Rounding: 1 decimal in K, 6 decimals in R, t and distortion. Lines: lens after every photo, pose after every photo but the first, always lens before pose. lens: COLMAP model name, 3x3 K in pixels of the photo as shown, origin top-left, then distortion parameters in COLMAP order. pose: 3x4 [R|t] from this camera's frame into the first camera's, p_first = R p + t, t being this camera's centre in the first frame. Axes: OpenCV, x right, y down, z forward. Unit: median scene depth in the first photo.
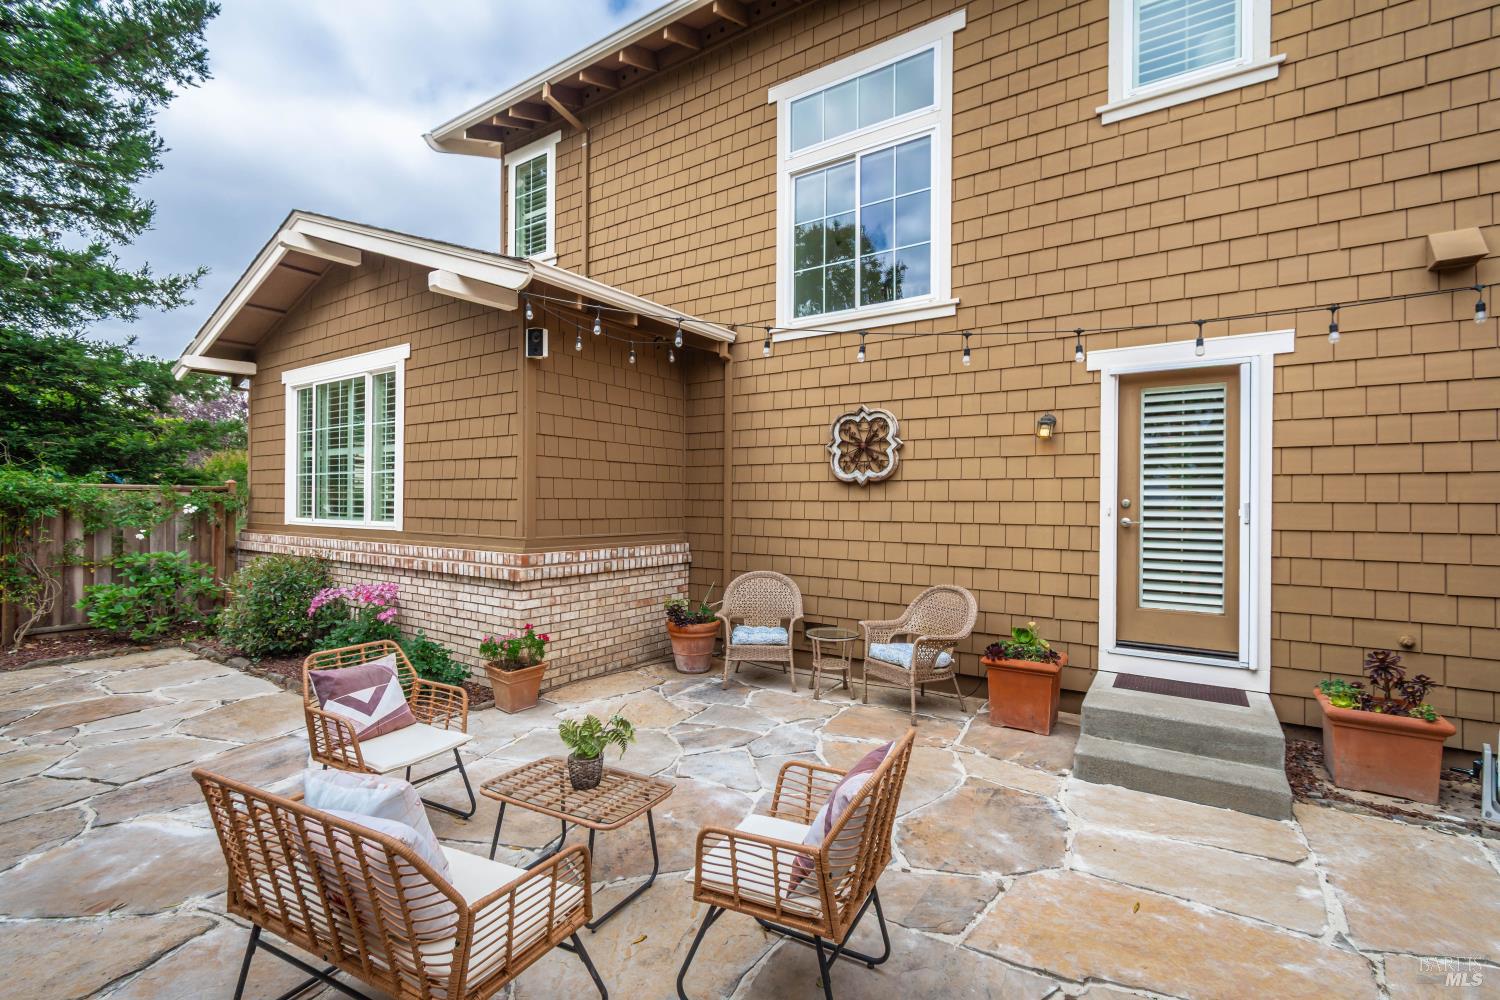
lens RADIAL K [[677.0, 0, 747.3], [0, 677.0, 501.2], [0, 0, 1]] dist [0.004725, -0.000169]
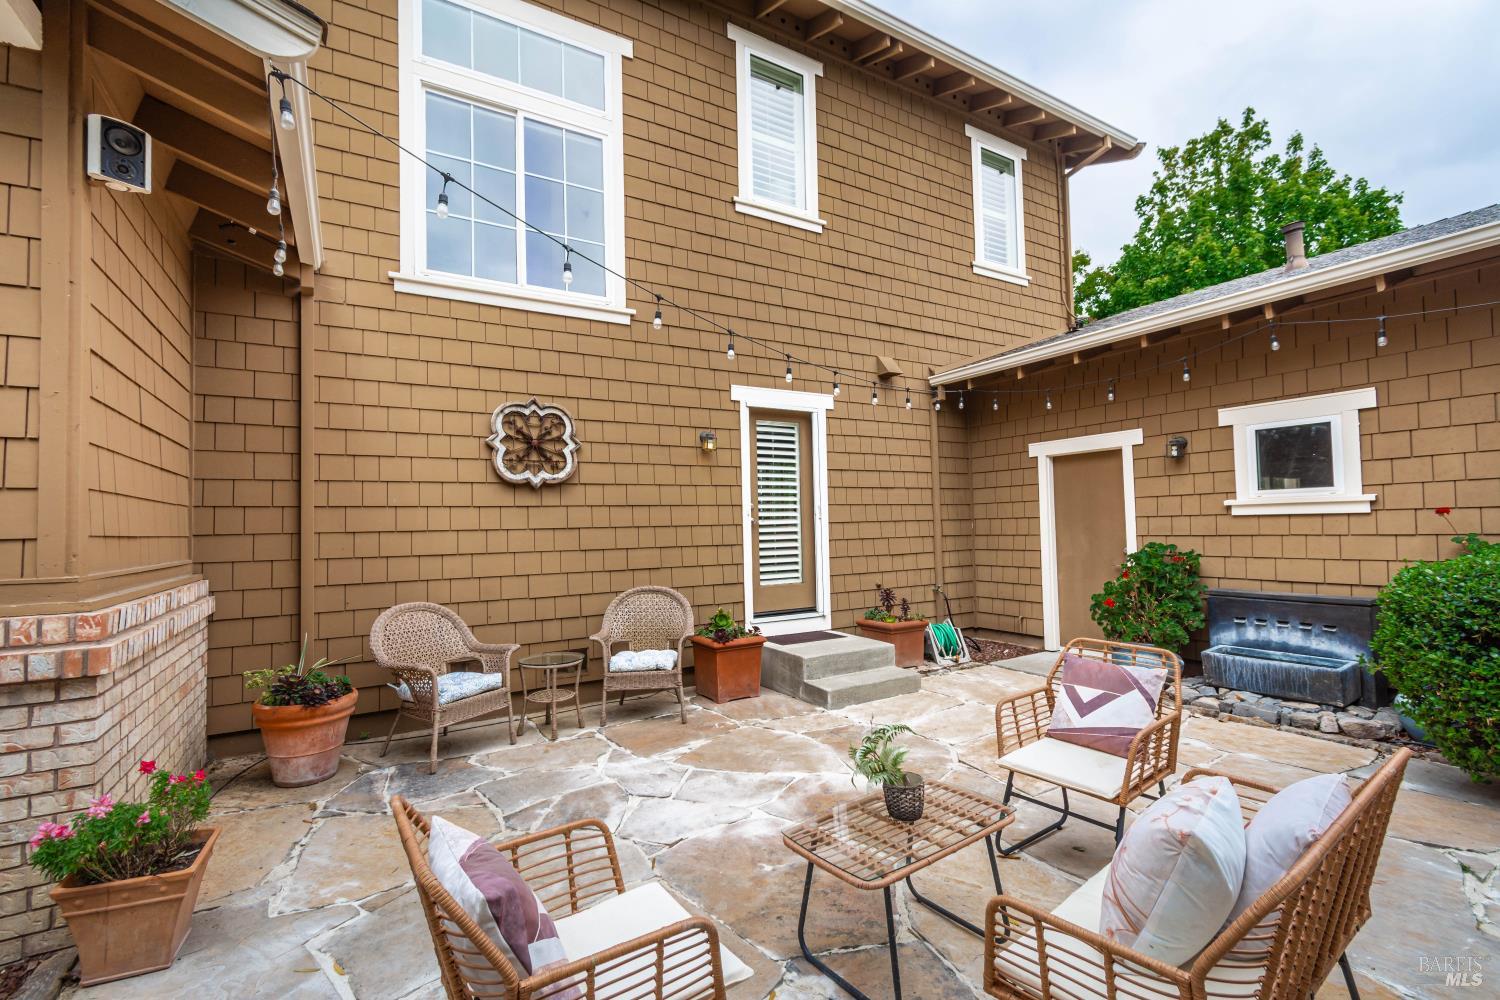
lens RADIAL K [[677.0, 0, 751.4], [0, 677.0, 499.8], [0, 0, 1]] dist [0.004725, -0.000169]
pose [[0.409353, 0.017944, 0.912200, -0.552289], [0.022439, 0.999306, -0.029727, 0.025793], [-0.912100, 0.032638, 0.408666, 0.416934]]
